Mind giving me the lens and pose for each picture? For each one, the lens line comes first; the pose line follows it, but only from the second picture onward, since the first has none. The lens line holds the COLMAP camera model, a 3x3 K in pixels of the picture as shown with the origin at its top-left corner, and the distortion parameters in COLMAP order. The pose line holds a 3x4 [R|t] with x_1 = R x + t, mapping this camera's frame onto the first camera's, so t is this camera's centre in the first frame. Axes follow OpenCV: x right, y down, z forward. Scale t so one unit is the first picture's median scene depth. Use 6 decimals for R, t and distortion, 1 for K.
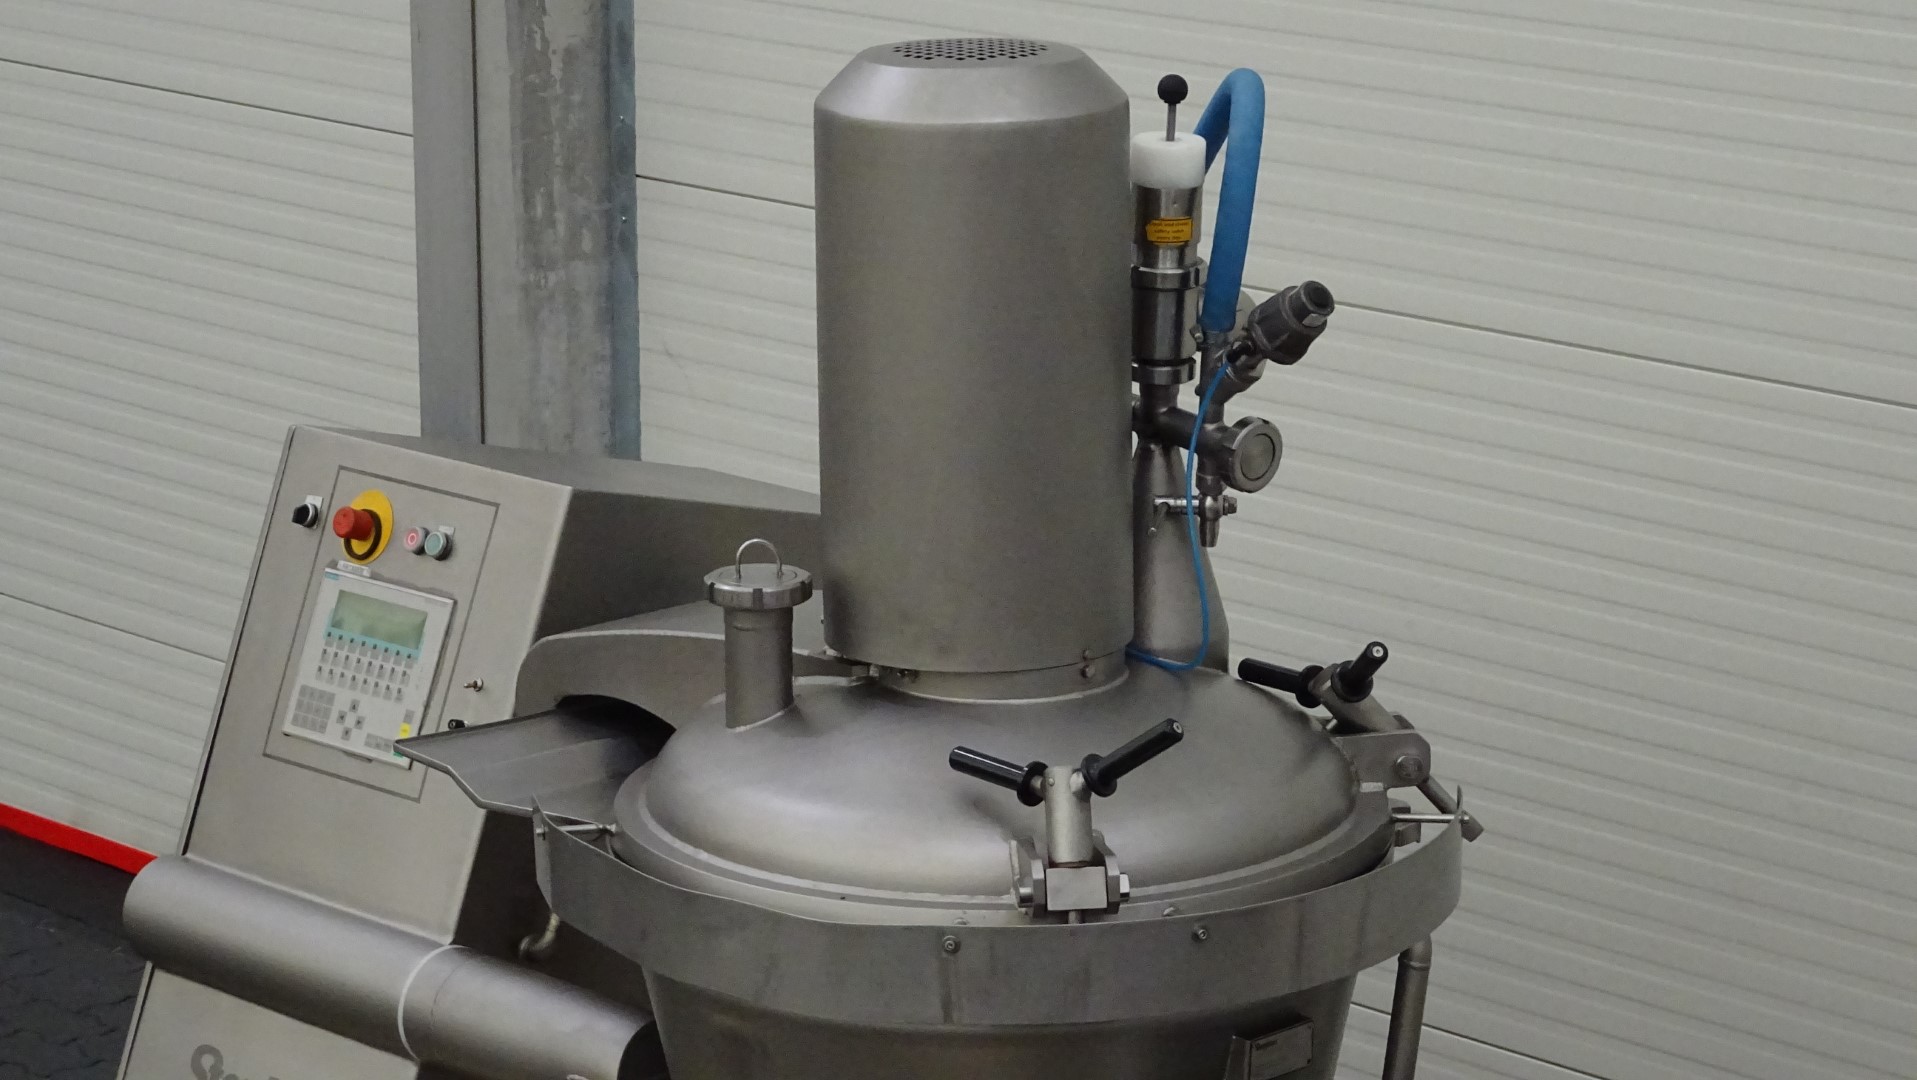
lens RADIAL K [[5618.6, 0, 957.1], [0, 5618.6, 539.6], [0, 0, 1]] dist [0.041851, 0.000000]
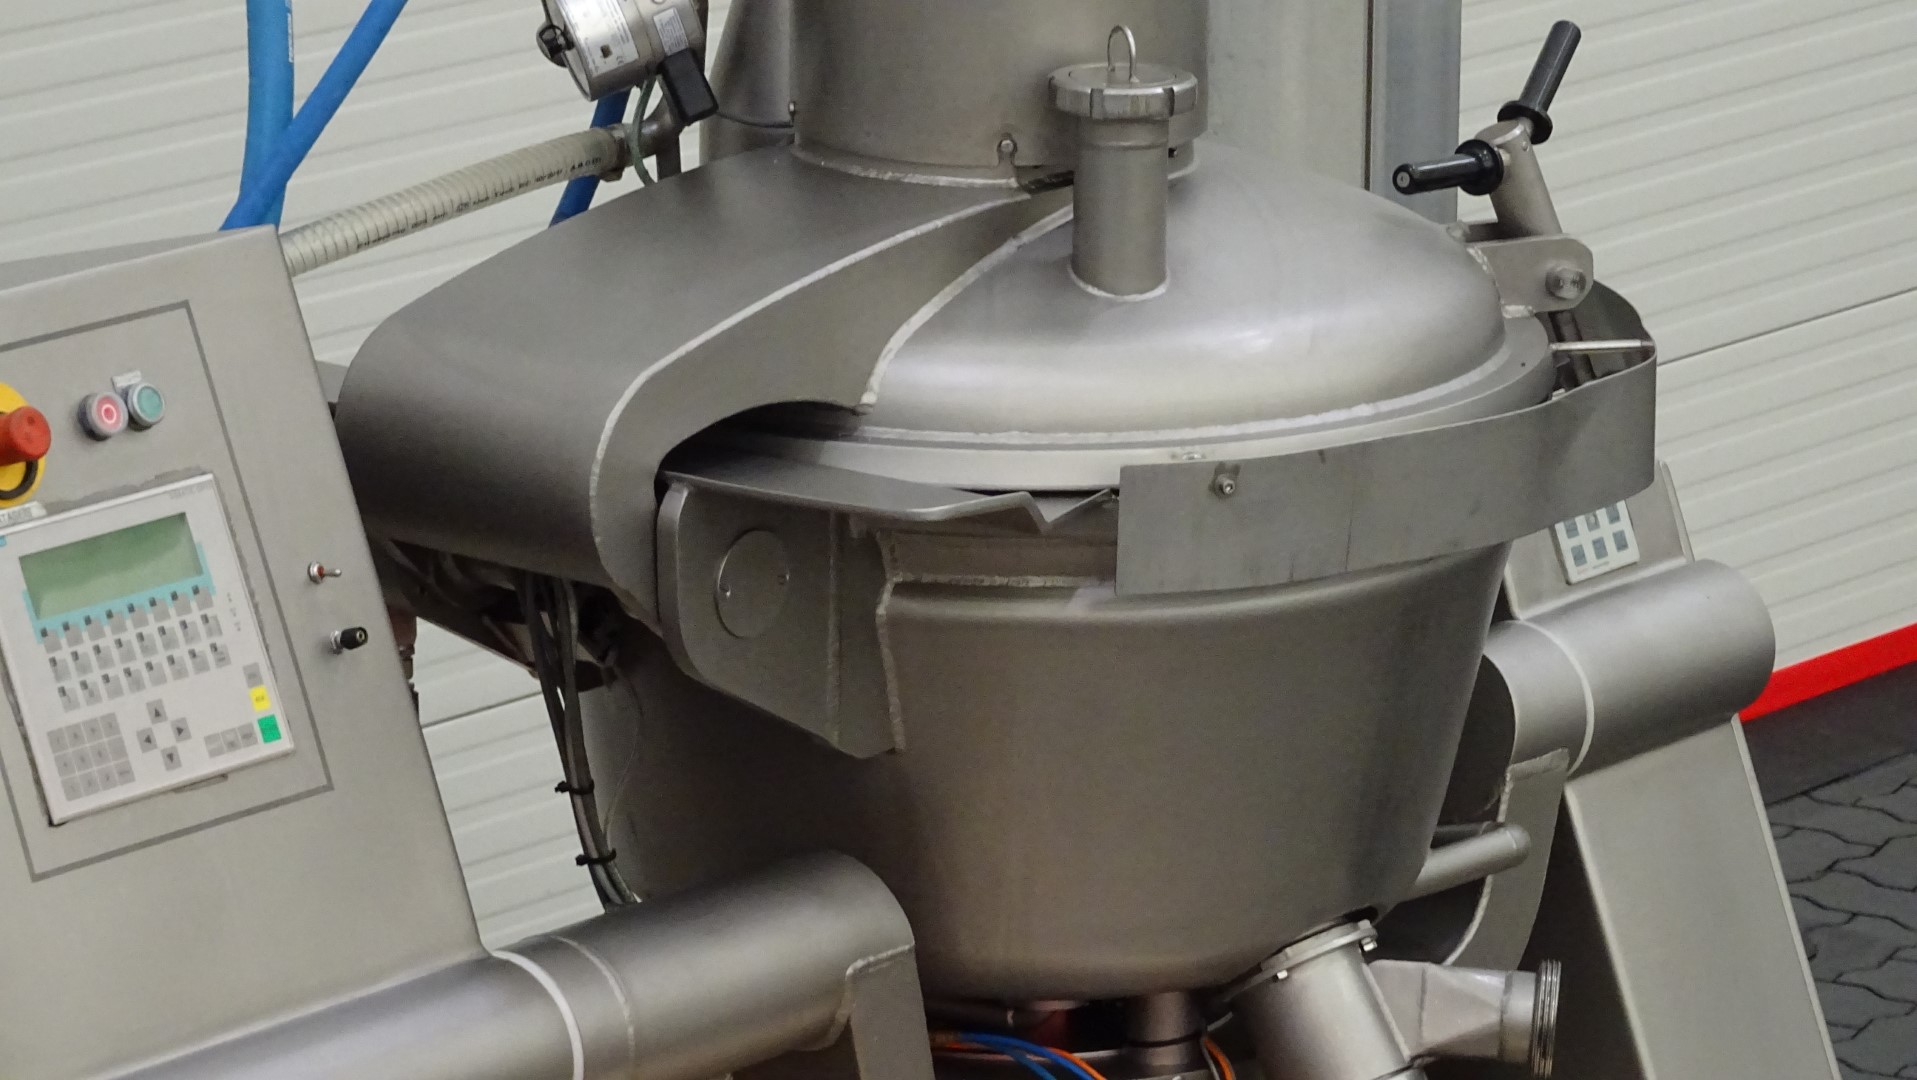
lens RADIAL K [[8852.2, 0, 960.4], [0, 8852.2, 538.3], [0, 0, 1]] dist [-0.089143, 0.000000]
pose [[-0.122197, -0.233547, 0.964637, -1.005050], [0.225886, 0.939870, 0.256165, -0.205174], [-0.966459, 0.249200, -0.062094, 0.973179]]
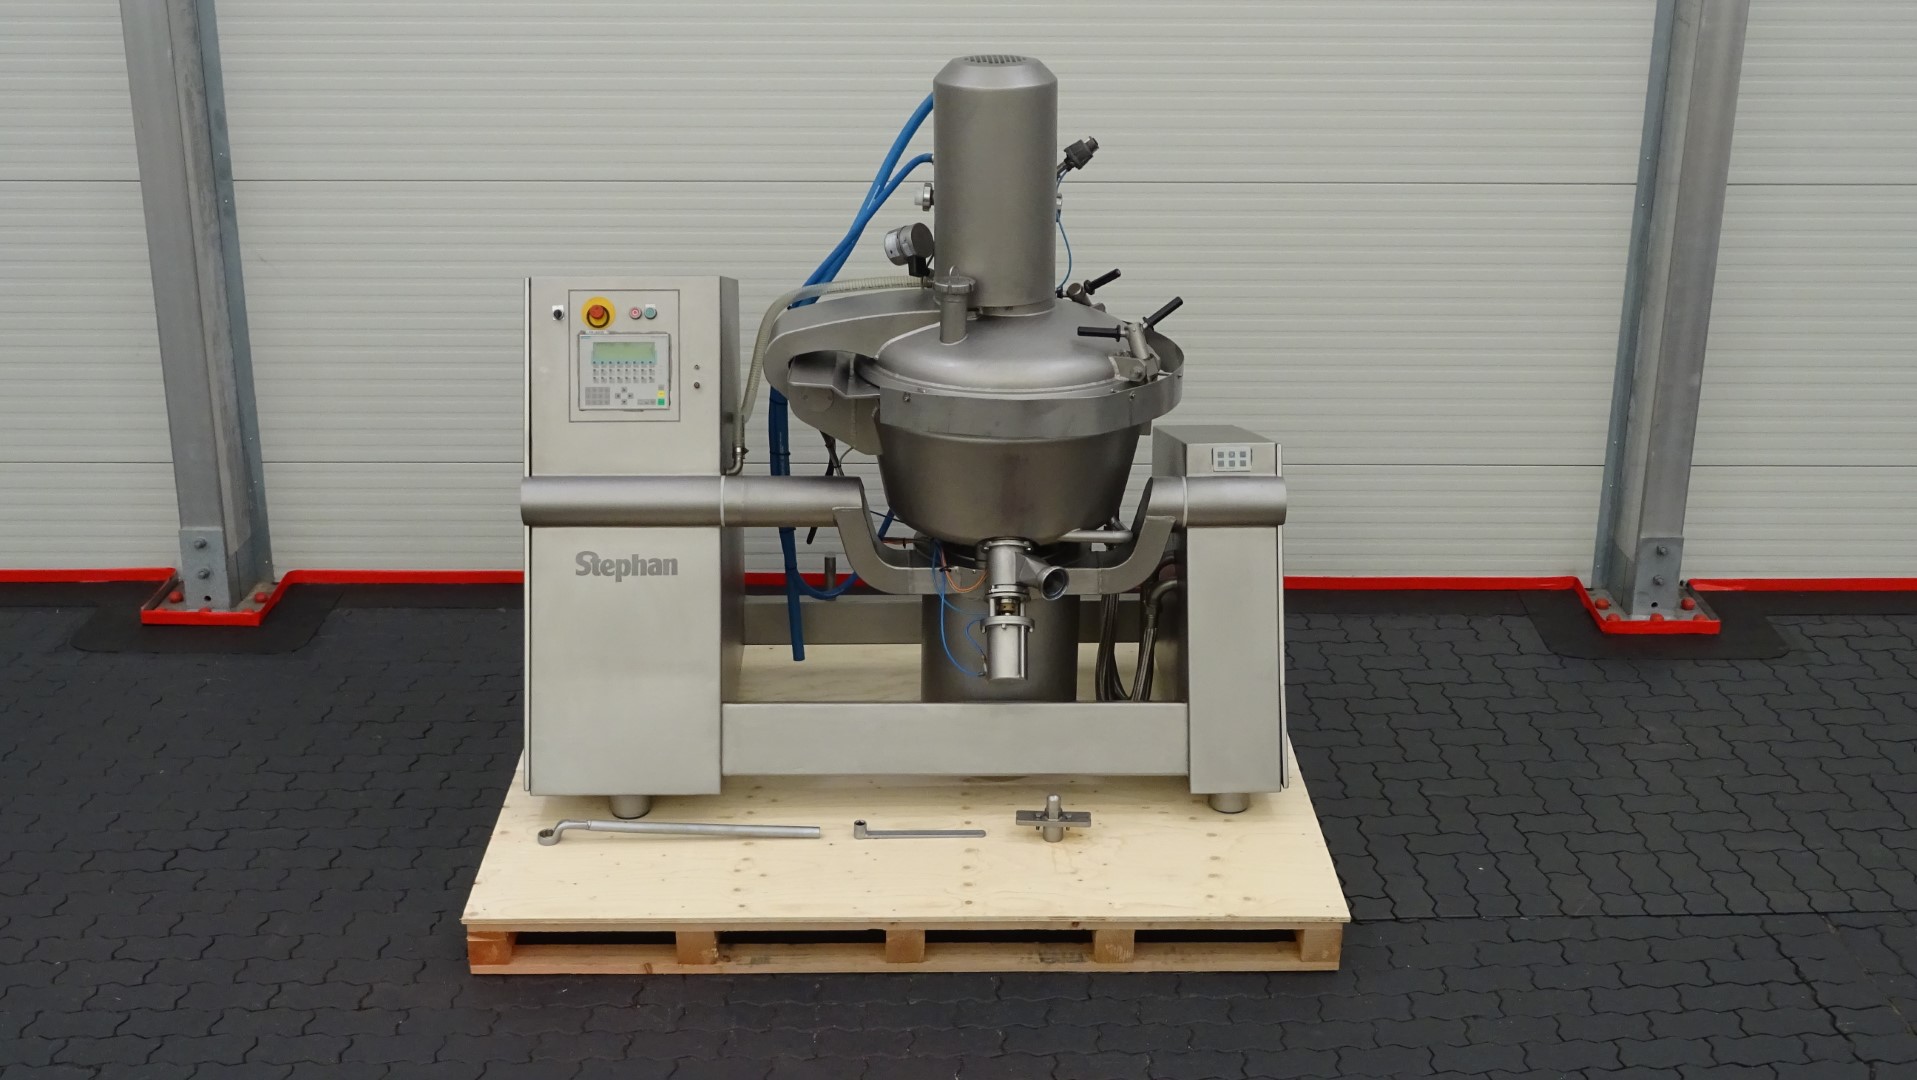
lens RADIAL K [[2246.5, 0, 958.4], [0, 2246.5, 526.7], [0, 0, 1]] dist [-0.027026, 0.000000]
pose [[0.680606, -0.233922, 0.694302, -0.663171], [0.159034, 0.972234, 0.171665, -0.051491], [-0.715181, -0.006419, 0.698910, 0.263992]]
